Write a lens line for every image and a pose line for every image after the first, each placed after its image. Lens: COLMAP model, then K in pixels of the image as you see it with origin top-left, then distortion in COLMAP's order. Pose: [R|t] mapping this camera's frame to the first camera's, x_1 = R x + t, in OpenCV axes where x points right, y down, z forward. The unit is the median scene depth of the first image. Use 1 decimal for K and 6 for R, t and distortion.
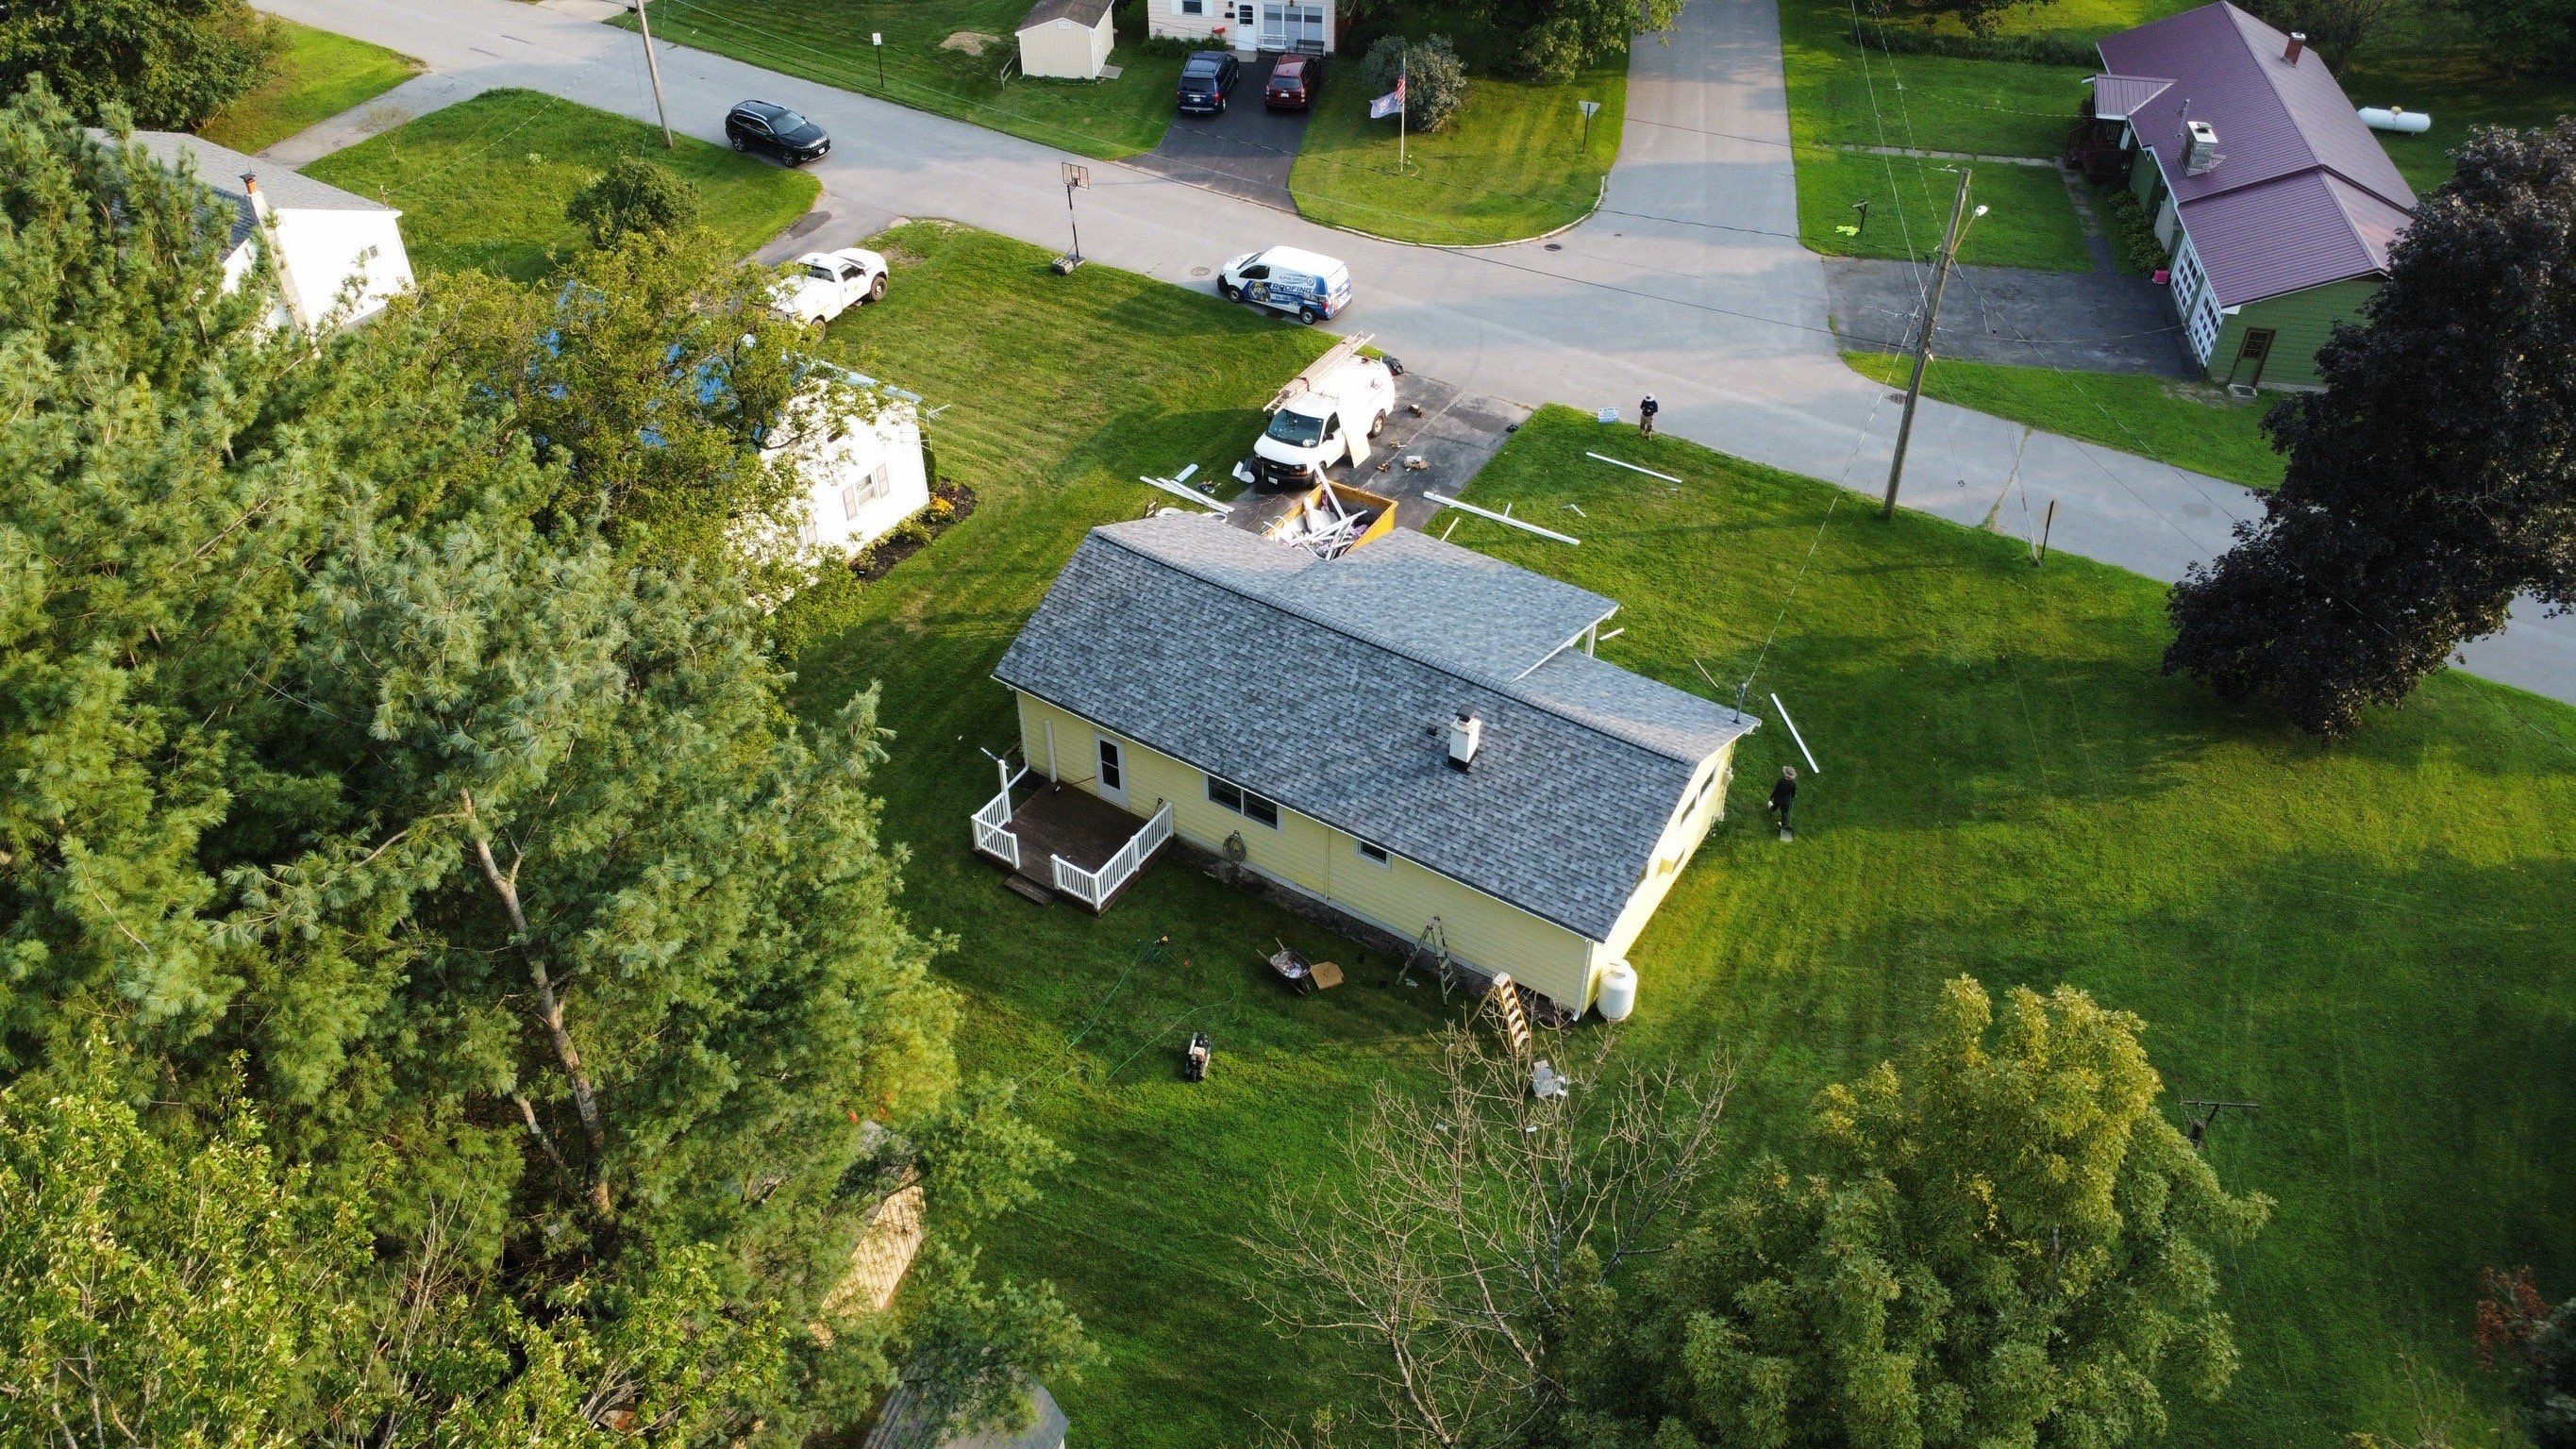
lens RADIAL K [[1839.4, 0, 1281.8], [0, 1839.4, 716.1], [0, 0, 1]] dist [-0.037381, -0.004722]
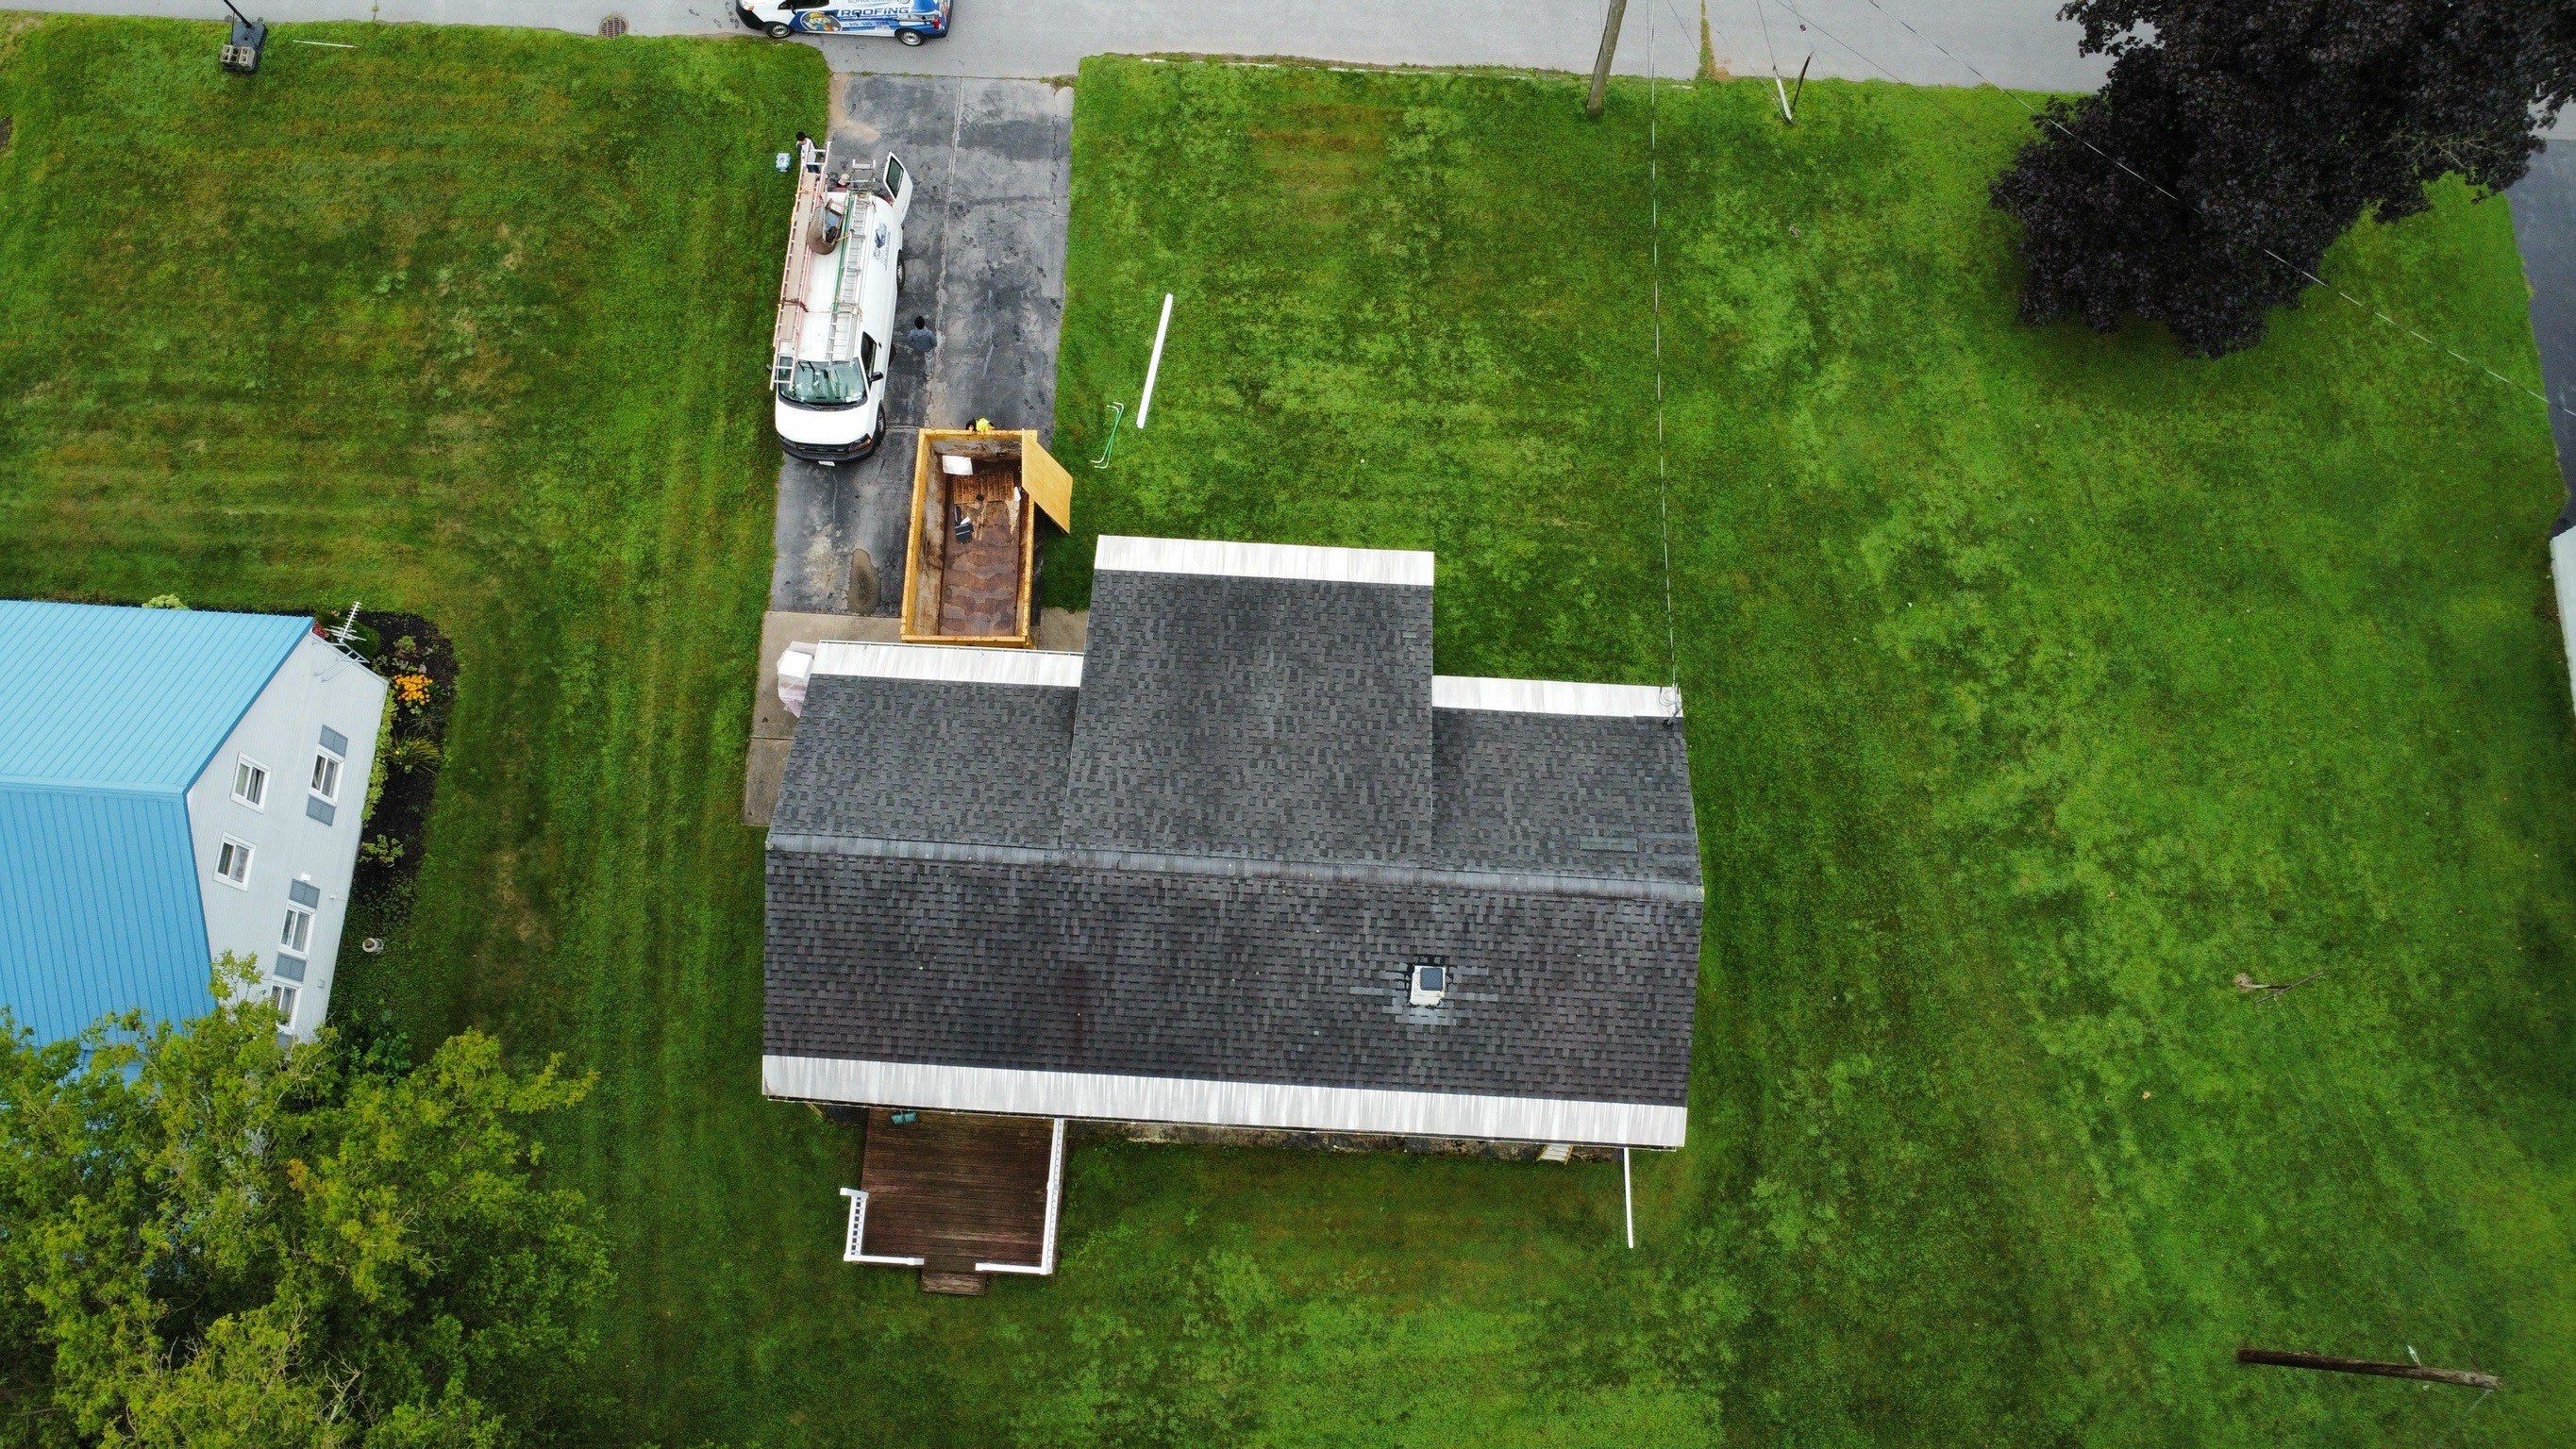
lens RADIAL K [[1839.4, 0, 1293.1], [0, 1839.4, 728.1], [0, 0, 1]] dist [-0.037381, -0.004722]
pose [[0.868006, -0.473522, 0.149473, -0.011013], [0.310267, 0.752232, 0.581275, -0.400893], [-0.387685, -0.458174, 0.799860, 0.331543]]
